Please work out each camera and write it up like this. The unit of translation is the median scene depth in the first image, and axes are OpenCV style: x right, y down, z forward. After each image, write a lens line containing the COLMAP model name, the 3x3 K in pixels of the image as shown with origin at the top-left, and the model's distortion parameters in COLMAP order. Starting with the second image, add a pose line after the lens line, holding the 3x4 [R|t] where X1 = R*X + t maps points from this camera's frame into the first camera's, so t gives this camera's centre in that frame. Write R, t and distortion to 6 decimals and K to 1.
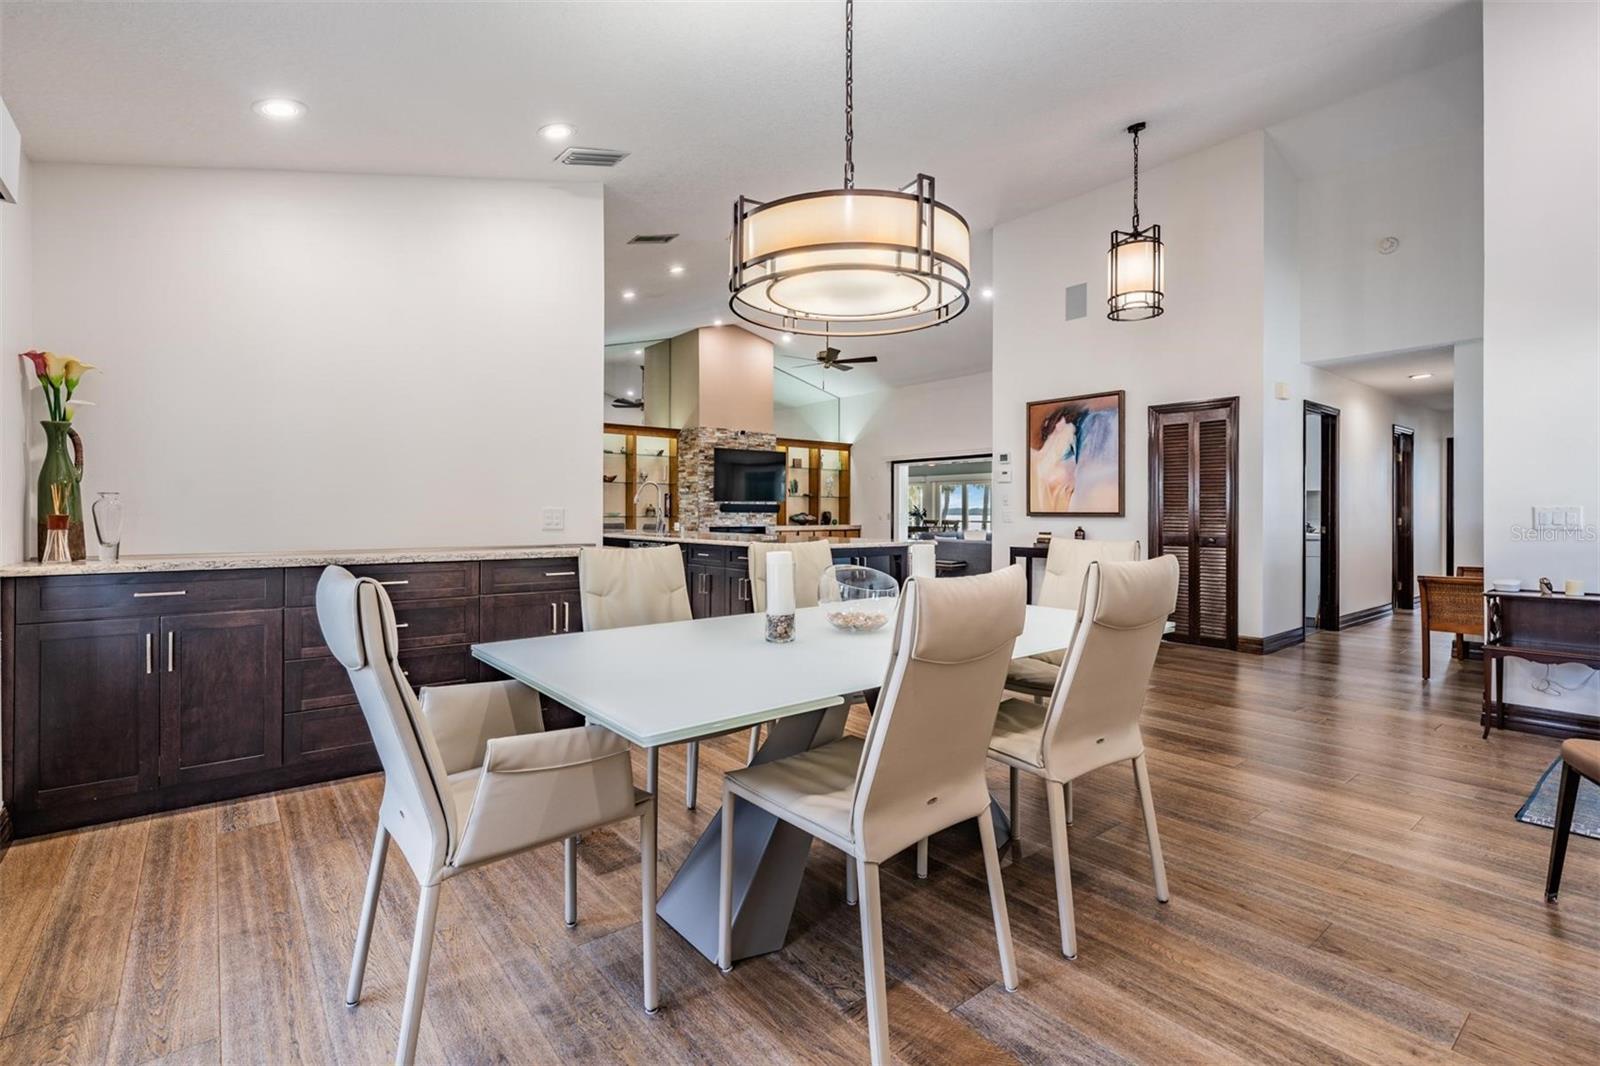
lens RADIAL K [[730.8, 0, 797.5], [0, 730.8, 522.0], [0, 0, 1]] dist [0.002151, -0.000100]
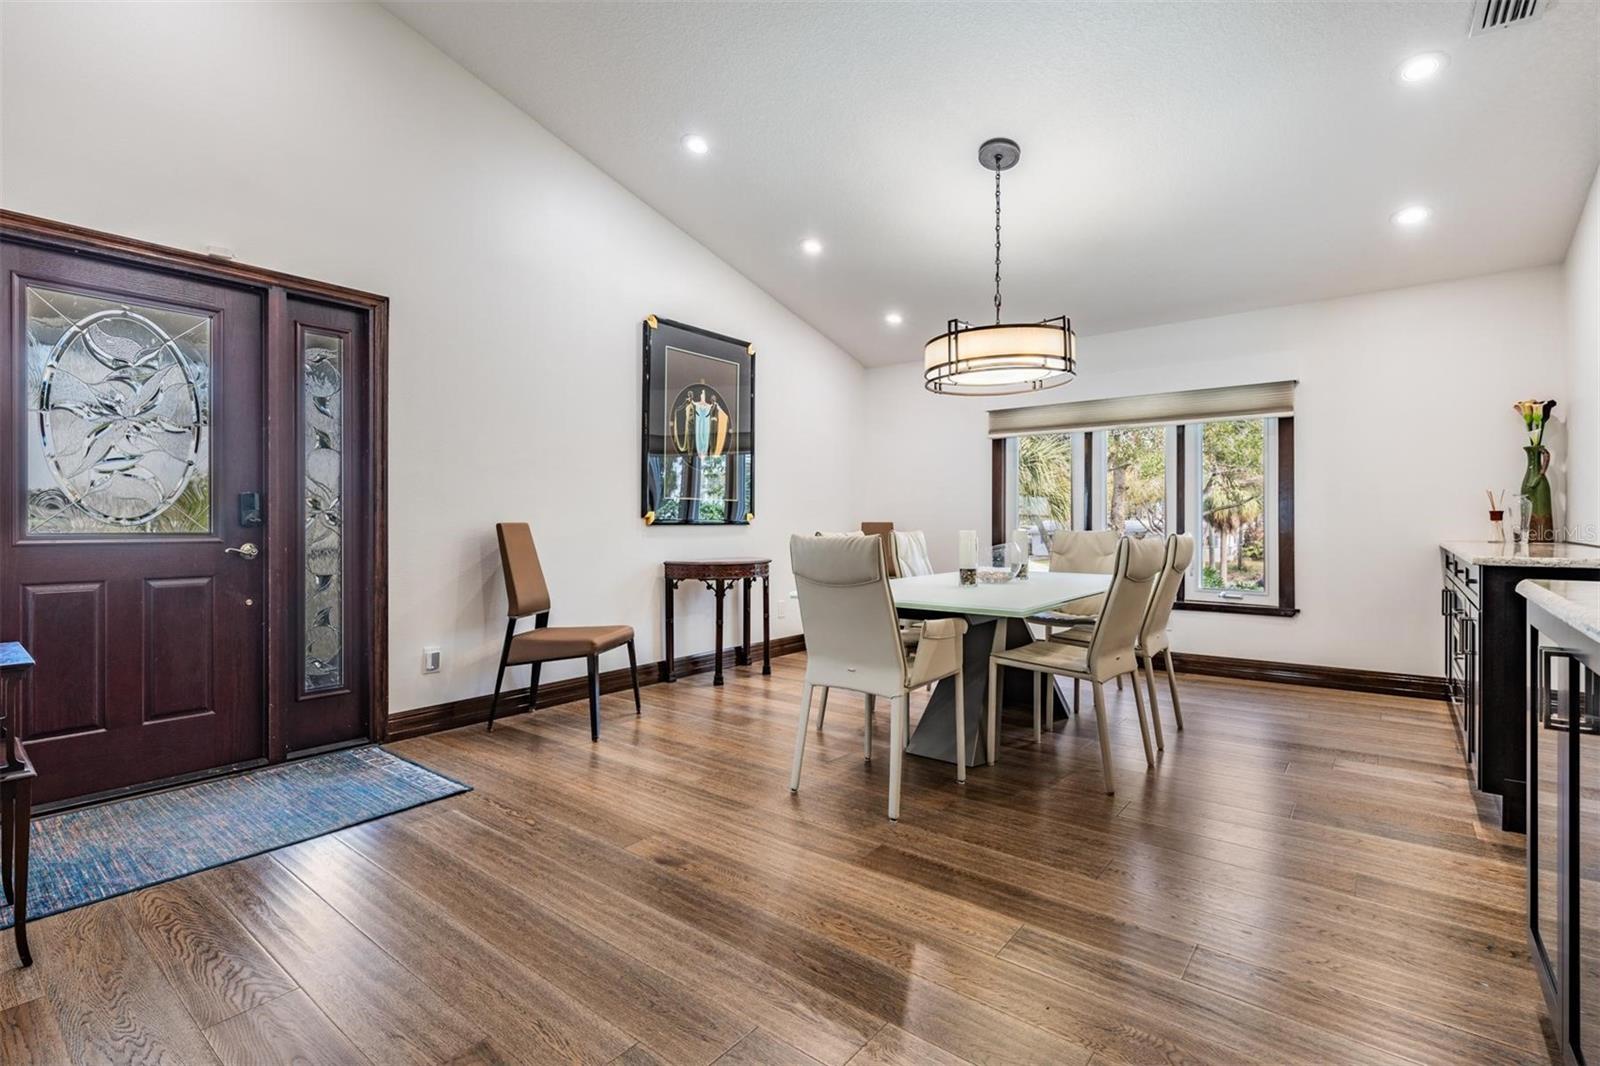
lens RADIAL K [[747.2, 0, 789.9], [0, 747.2, 520.1], [0, 0, 1]] dist [-0.001244, -0.000657]
pose [[-0.977090, -0.001080, -0.212826, 0.167115], [-0.003345, 0.999942, 0.010284, -0.000531], [0.212802, 0.010760, -0.977036, 0.478312]]
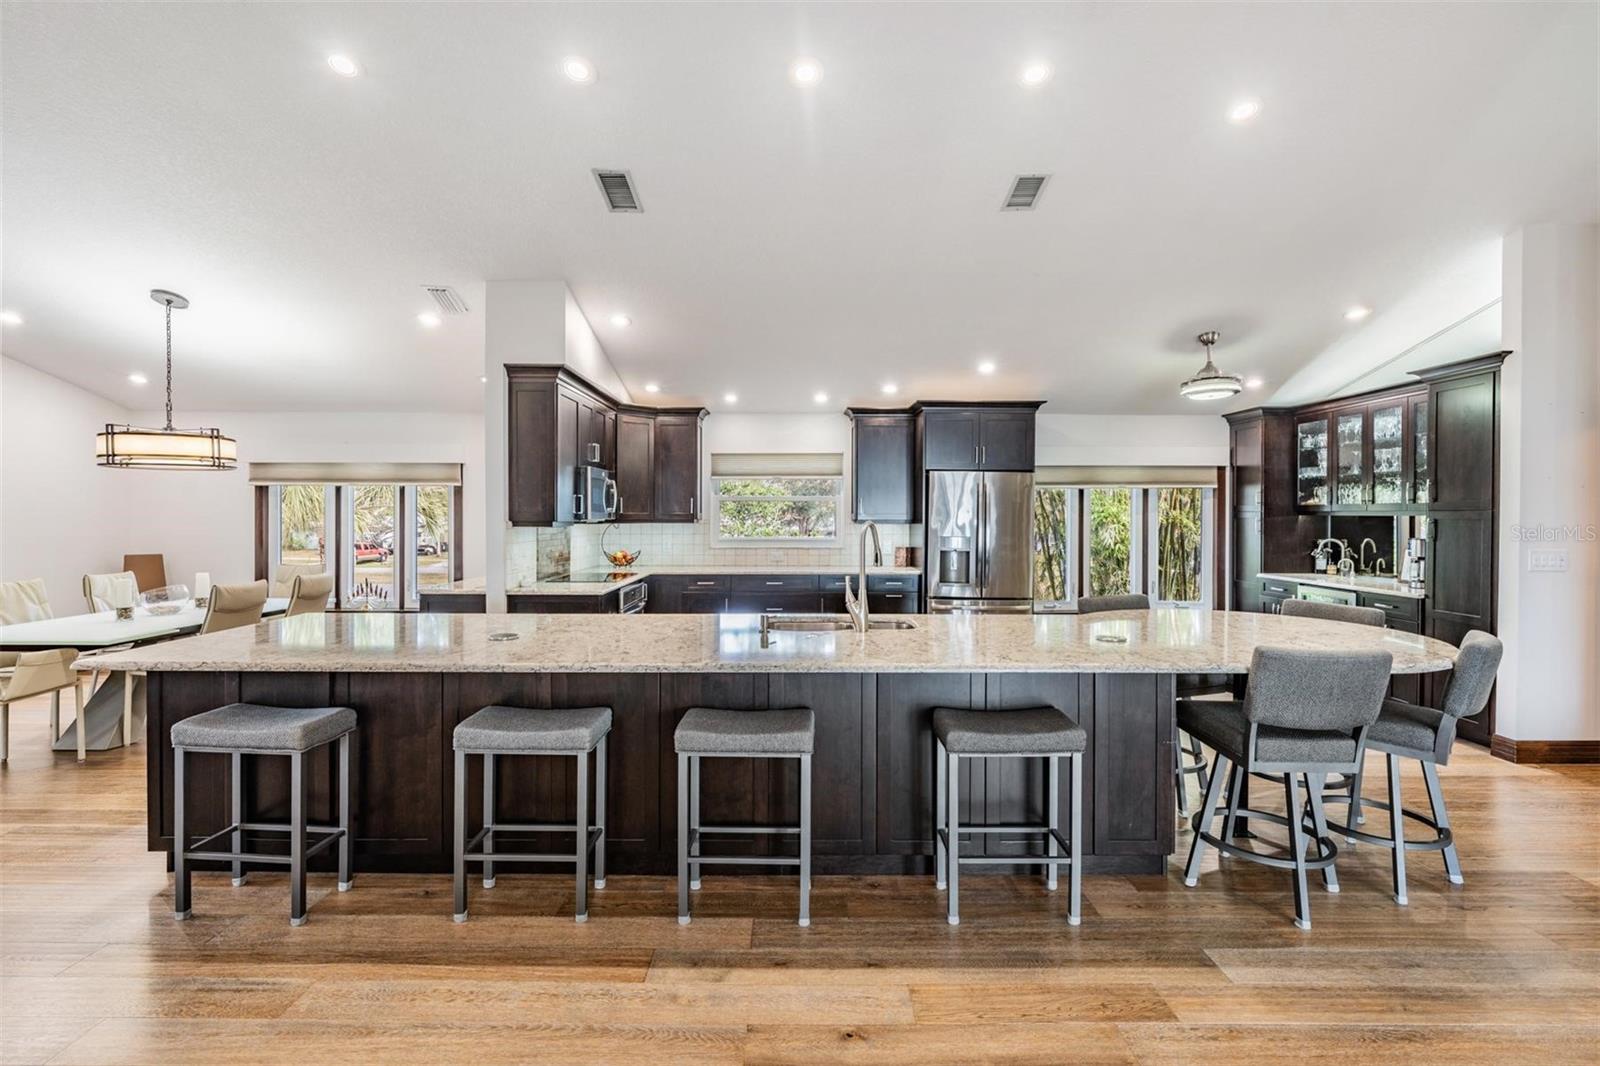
lens RADIAL K [[730.8, 0, 797.5], [0, 730.8, 522.0], [0, 0, 1]] dist [0.002151, -0.000100]
pose [[-0.625266, 0.004446, -0.780399, 0.116852], [-0.013315, 0.999777, 0.016364, -0.036095], [0.780298, 0.020623, -0.625068, 0.735865]]
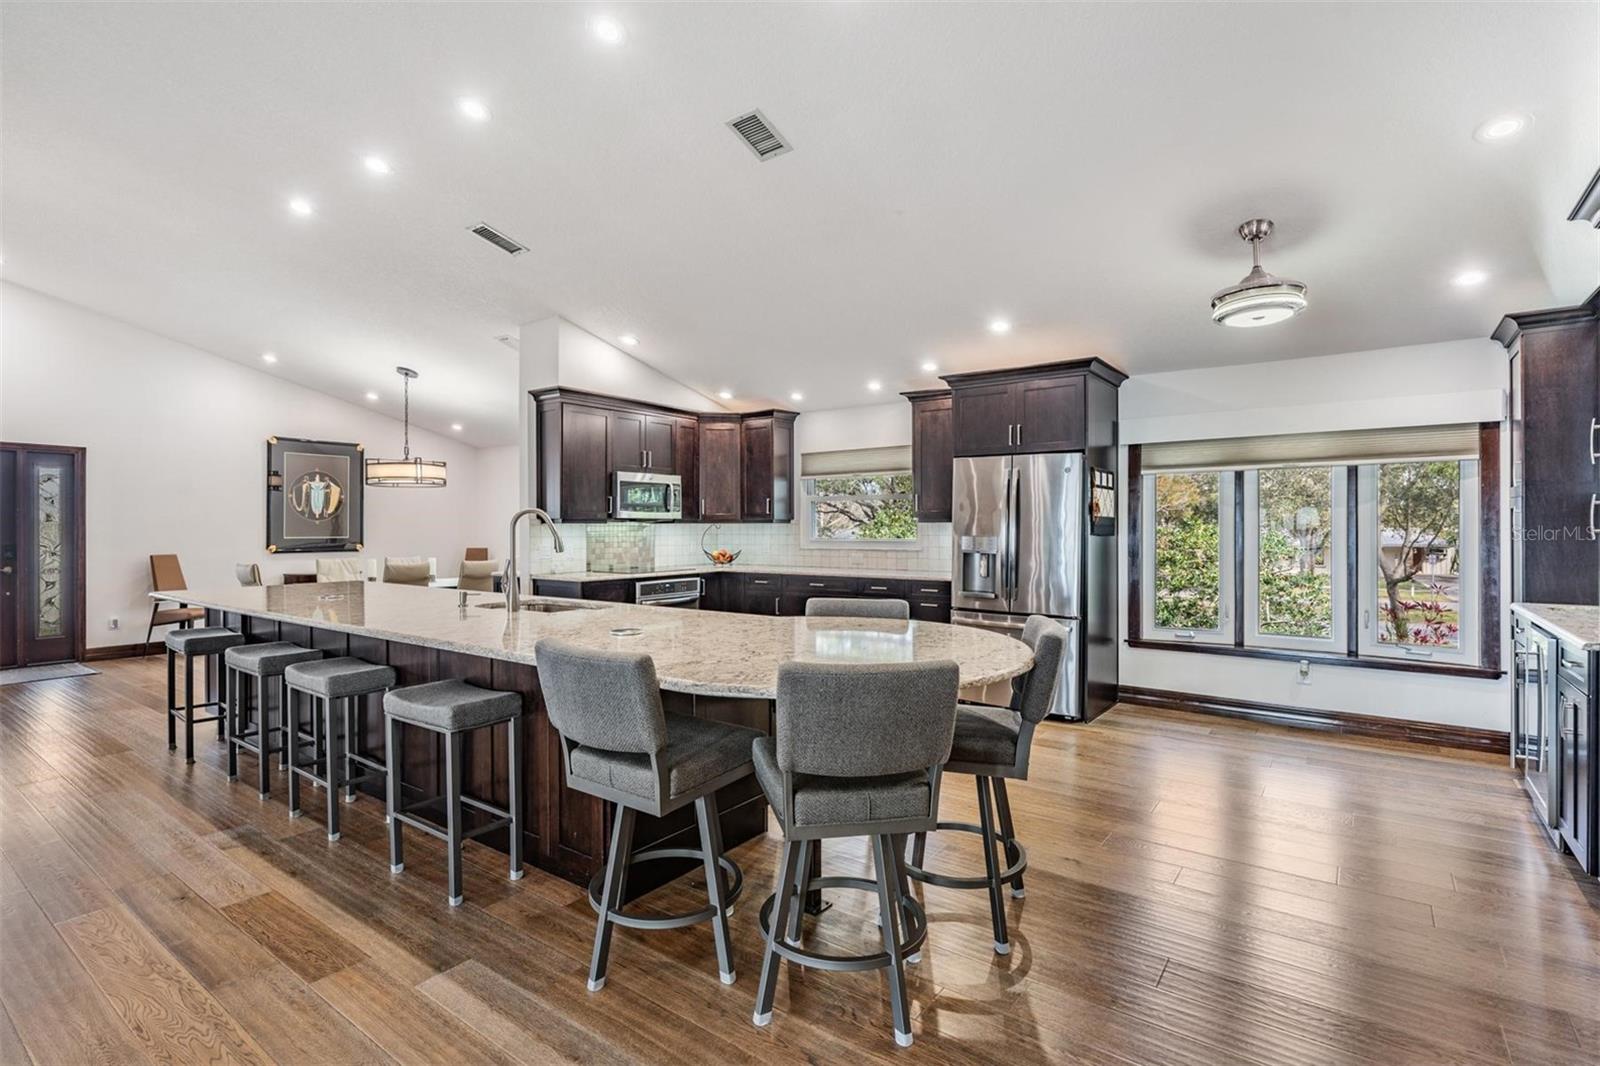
lens RADIAL K [[767.0, 0, 791.2], [0, 767.0, 525.0], [0, 0, 1]] dist [0.001603, -0.000329]
pose [[-0.968208, -0.000827, -0.250146, -0.142130], [-0.003097, 0.999958, 0.008680, -0.028531], [0.250128, 0.009178, -0.968169, 0.908866]]
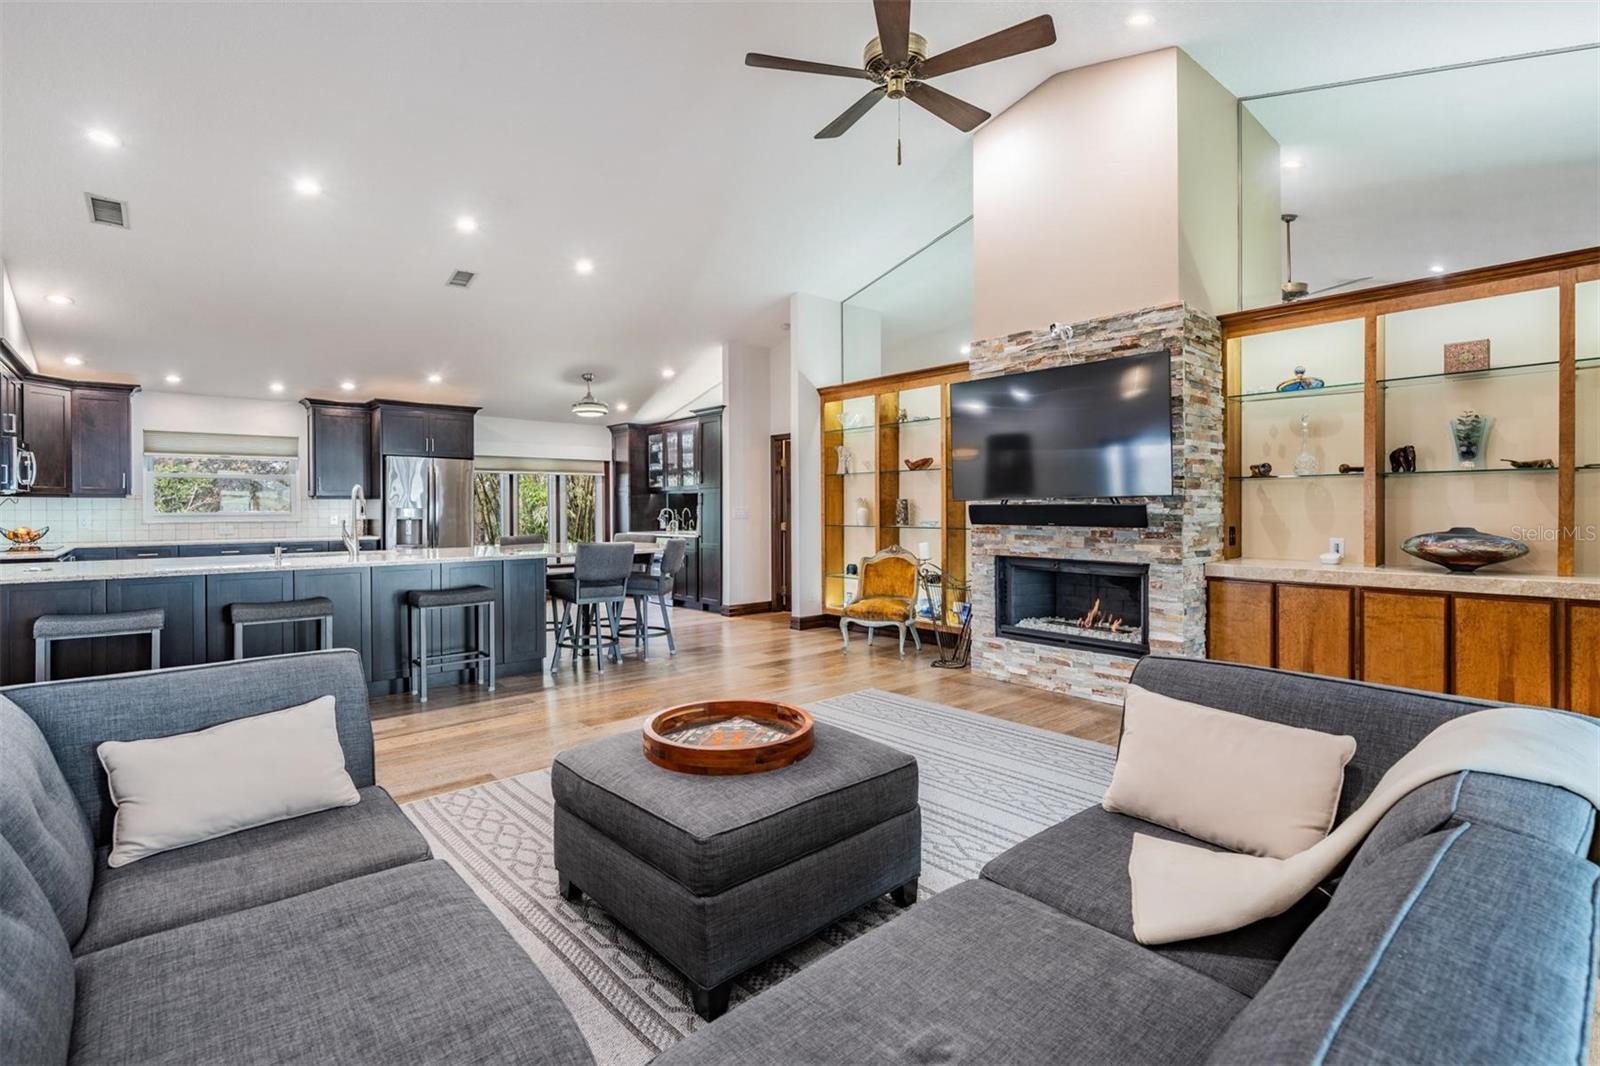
lens RADIAL K [[738.9, 0, 789.8], [0, 738.9, 512.9], [0, 0, 1]] dist [0.000866, -0.000079]
pose [[0.031771, 0.004657, -0.999484, 0.324262], [-0.008778, 0.999952, 0.004380, -0.020090], [0.999457, 0.008634, 0.031810, 0.822866]]
